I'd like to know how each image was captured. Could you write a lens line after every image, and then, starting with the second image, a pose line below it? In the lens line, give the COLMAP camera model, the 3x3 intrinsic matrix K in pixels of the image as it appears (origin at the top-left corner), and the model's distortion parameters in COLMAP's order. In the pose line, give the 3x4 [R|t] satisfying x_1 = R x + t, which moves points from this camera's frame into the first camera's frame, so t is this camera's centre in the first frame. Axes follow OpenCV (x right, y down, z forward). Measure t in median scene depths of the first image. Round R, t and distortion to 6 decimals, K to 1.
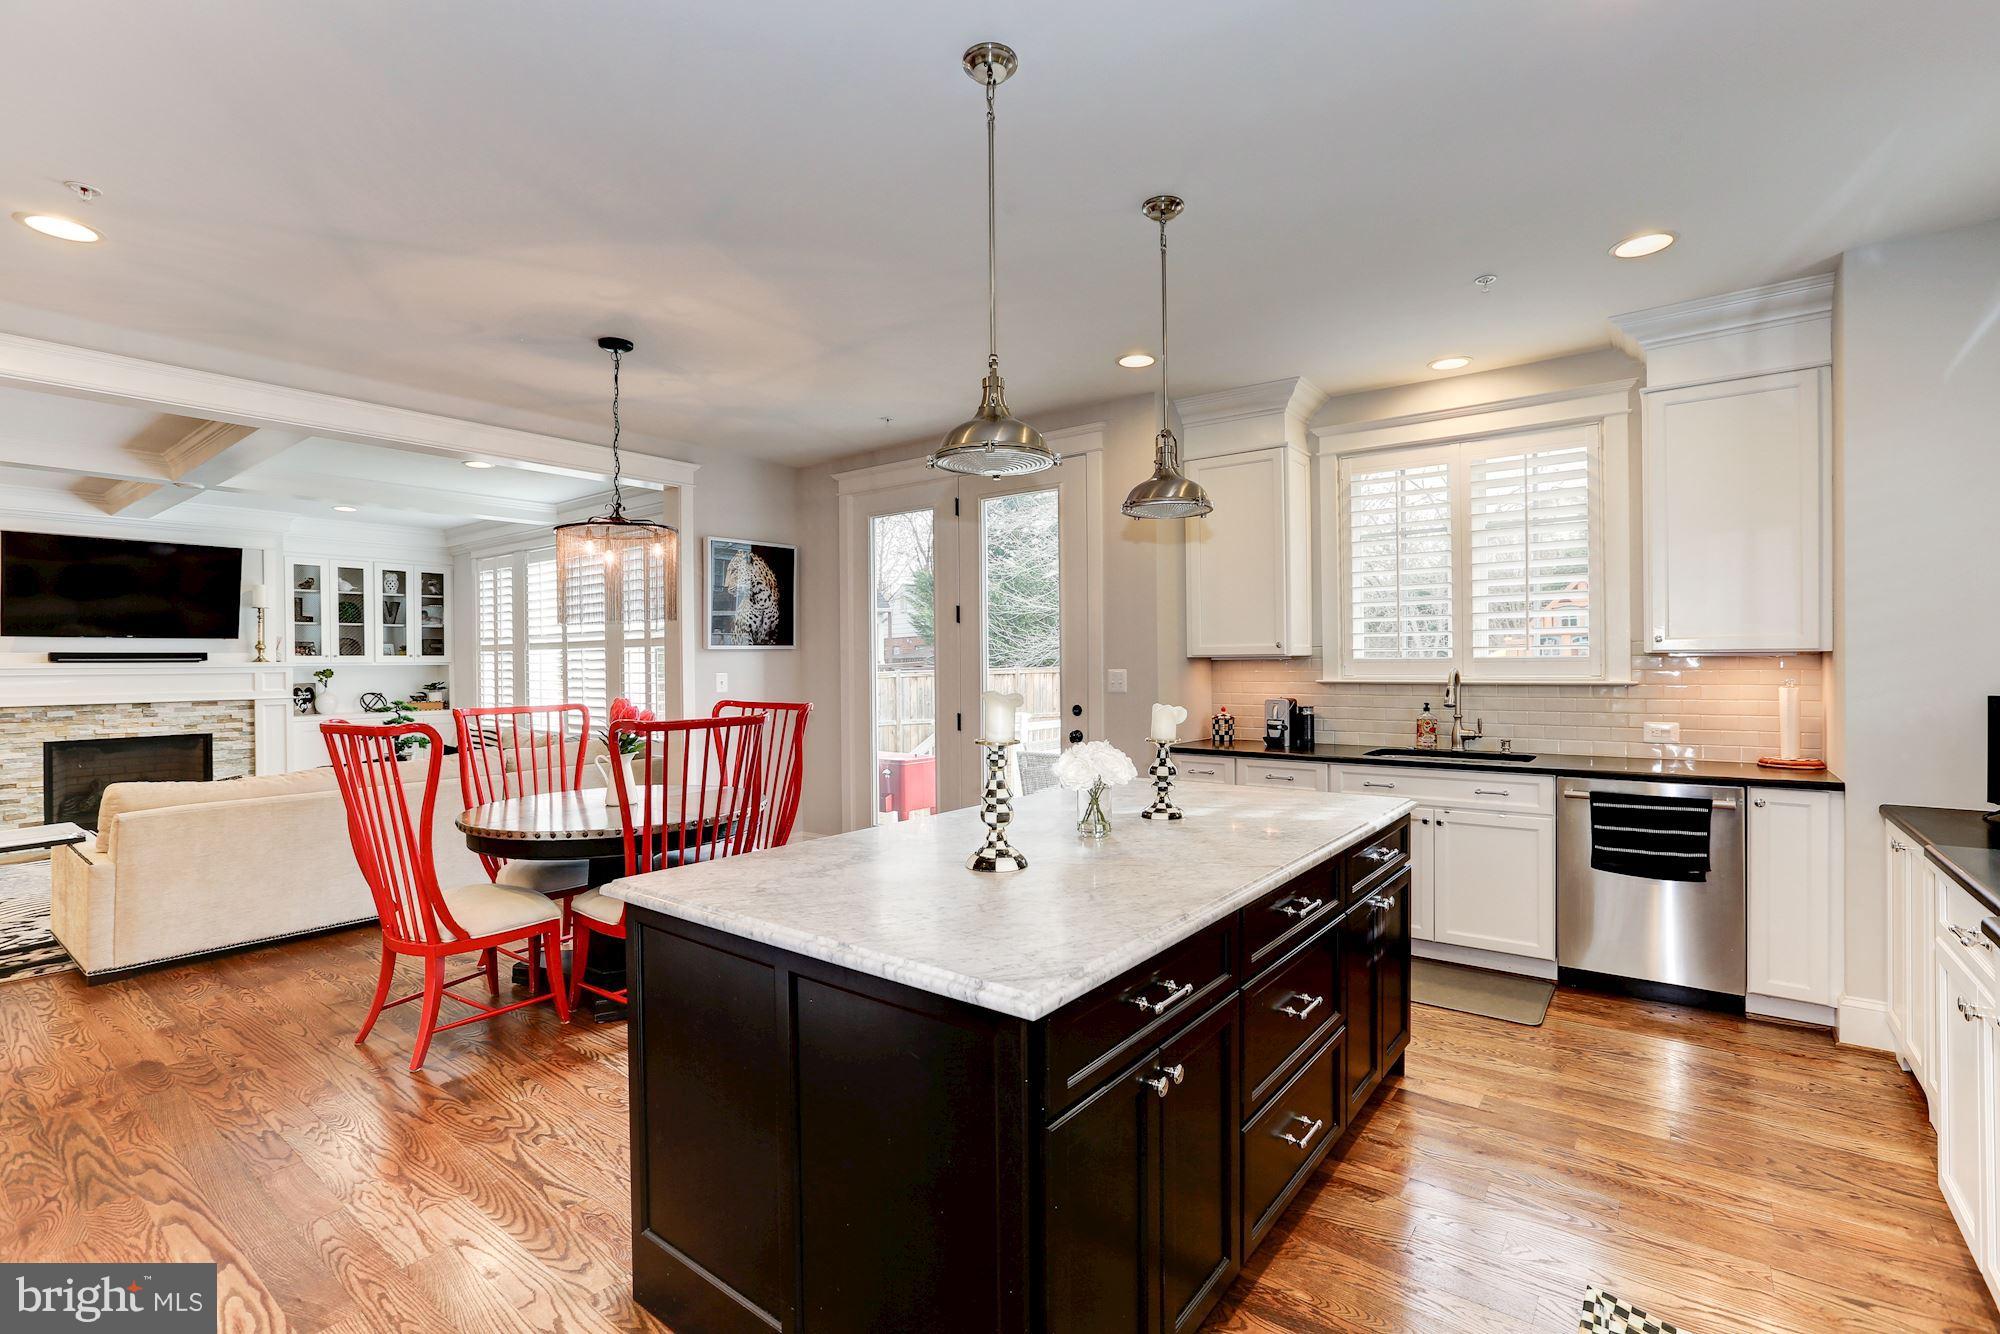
lens RADIAL K [[898.6, 0, 1000.2], [0, 898.6, 661.2], [0, 0, 1]] dist [-0.025307, 0.009753]
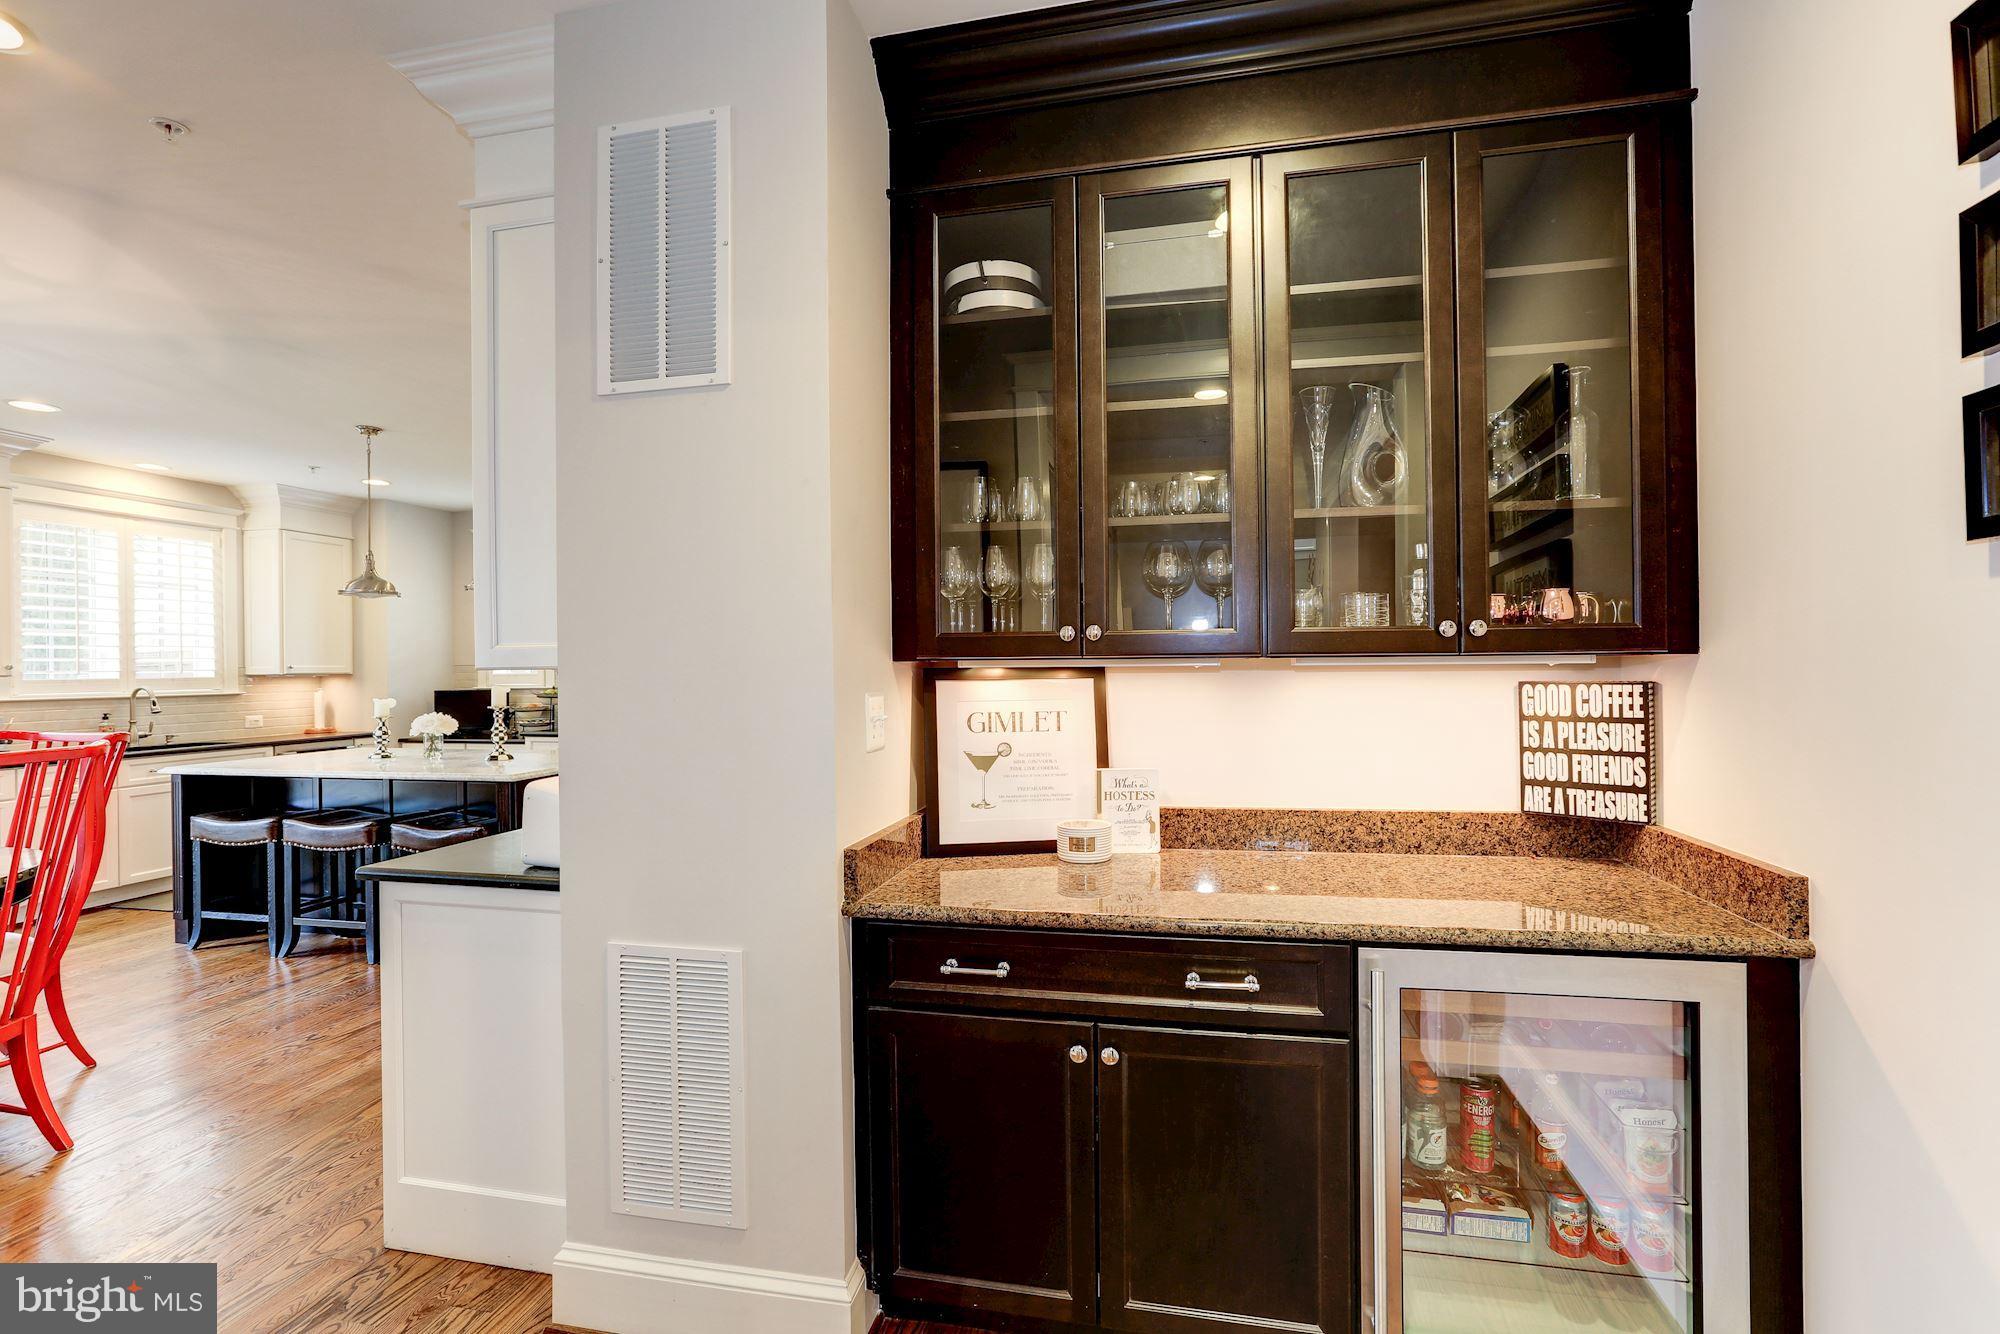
lens RADIAL K [[898.6, 0, 1013.6], [0, 898.6, 660.8], [0, 0, 1]] dist [-0.025307, 0.009753]
pose [[-0.432222, 0.020881, 0.901525, -0.863259], [0.016616, 0.999747, -0.015190, 0.008200], [-0.901614, 0.008414, -0.432460, 0.250974]]
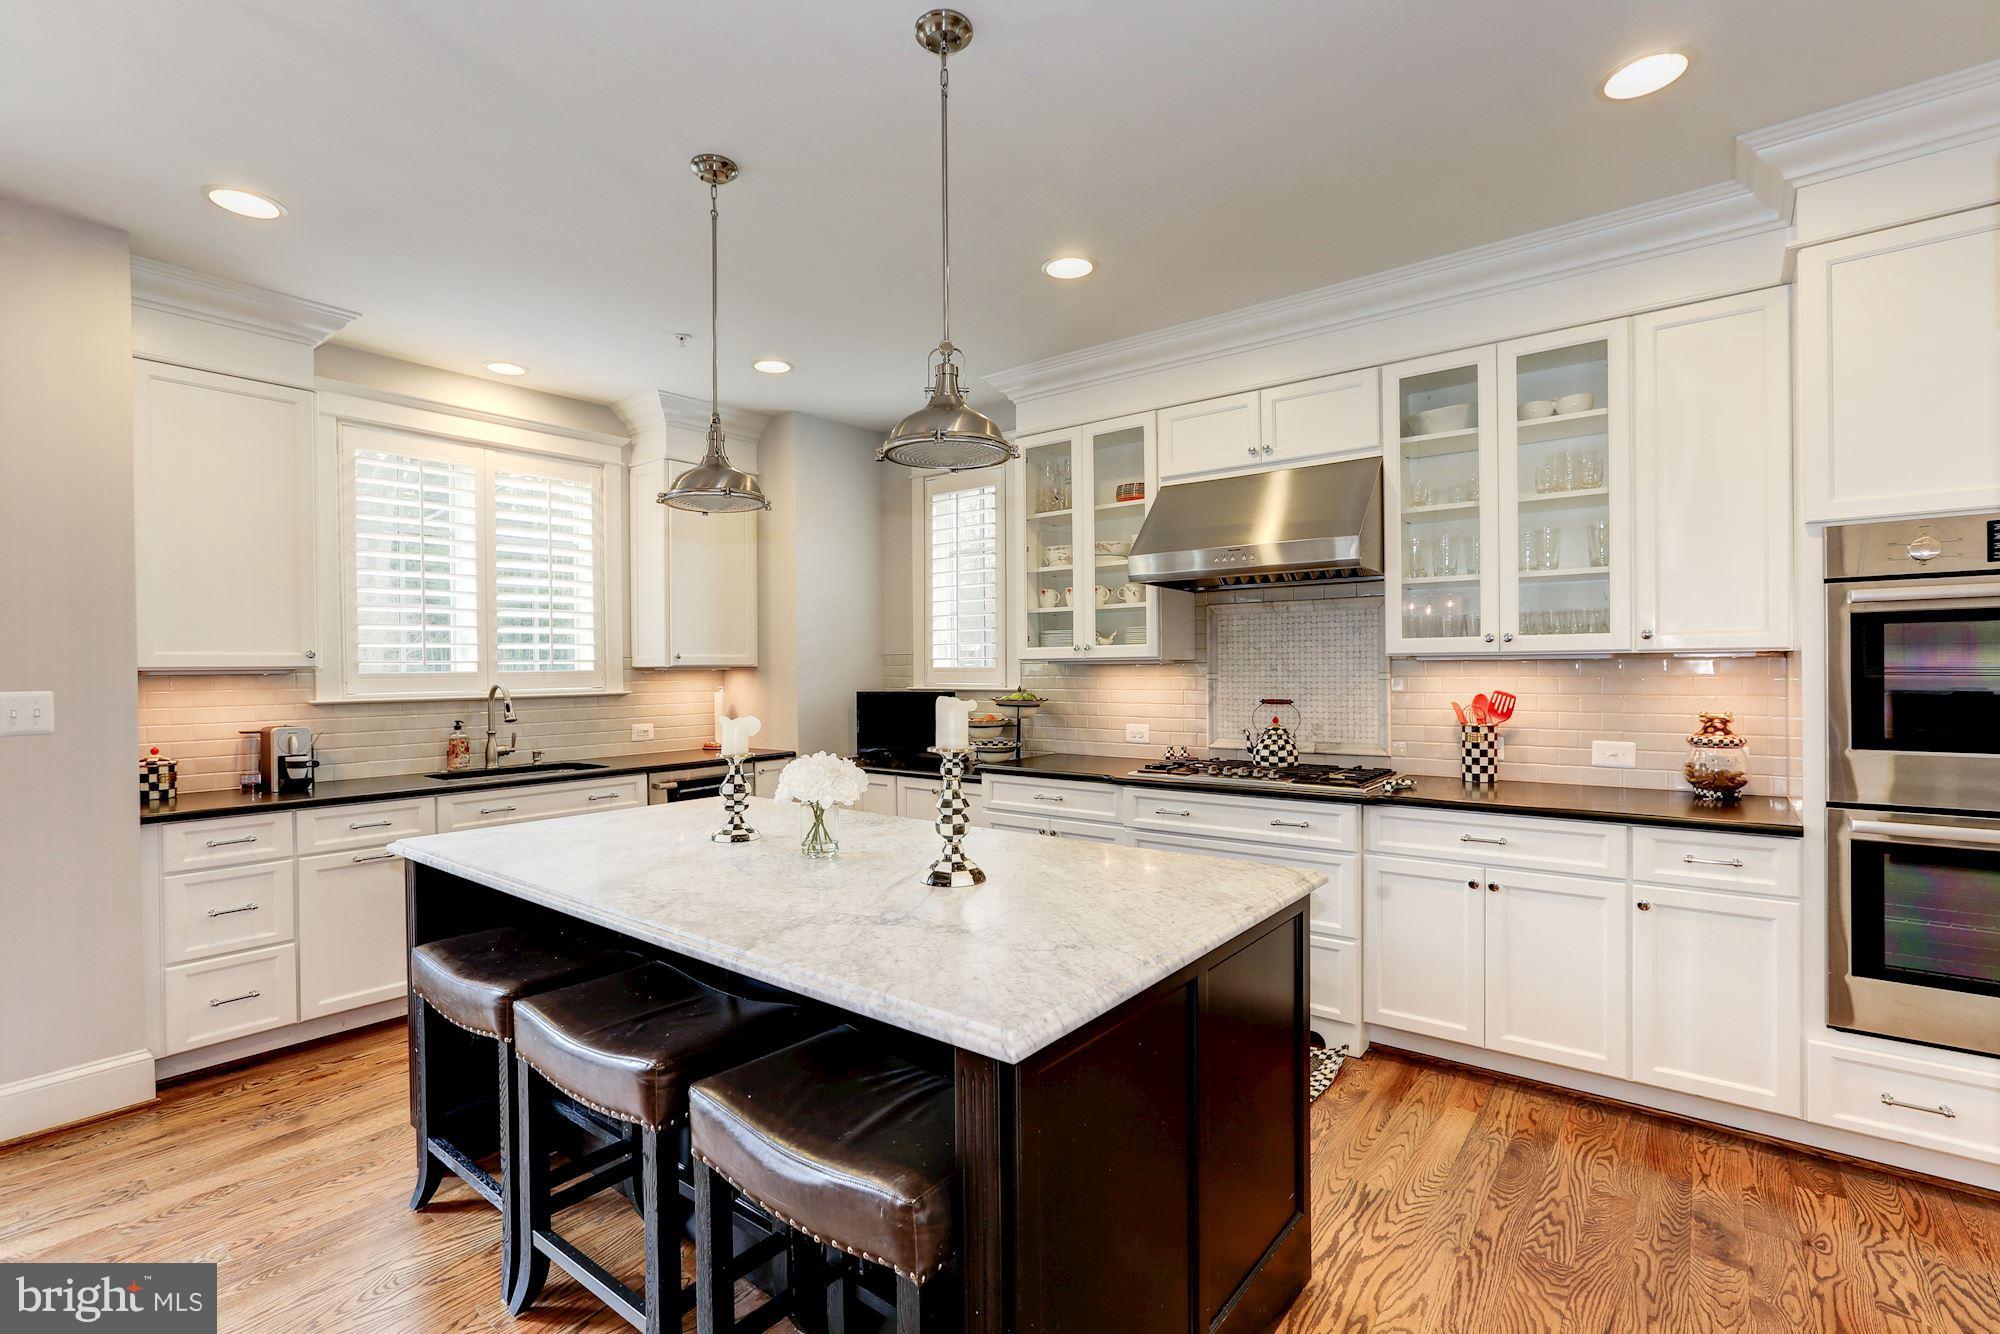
lens RADIAL K [[898.6, 0, 1001.4], [0, 898.6, 672.8], [0, 0, 1]] dist [-0.025307, 0.009753]
pose [[0.001786, 0.002508, 0.999995, -0.303539], [0.009808, 0.999949, -0.002526, 0.003574], [-0.999950, 0.009813, 0.001761, 0.299852]]
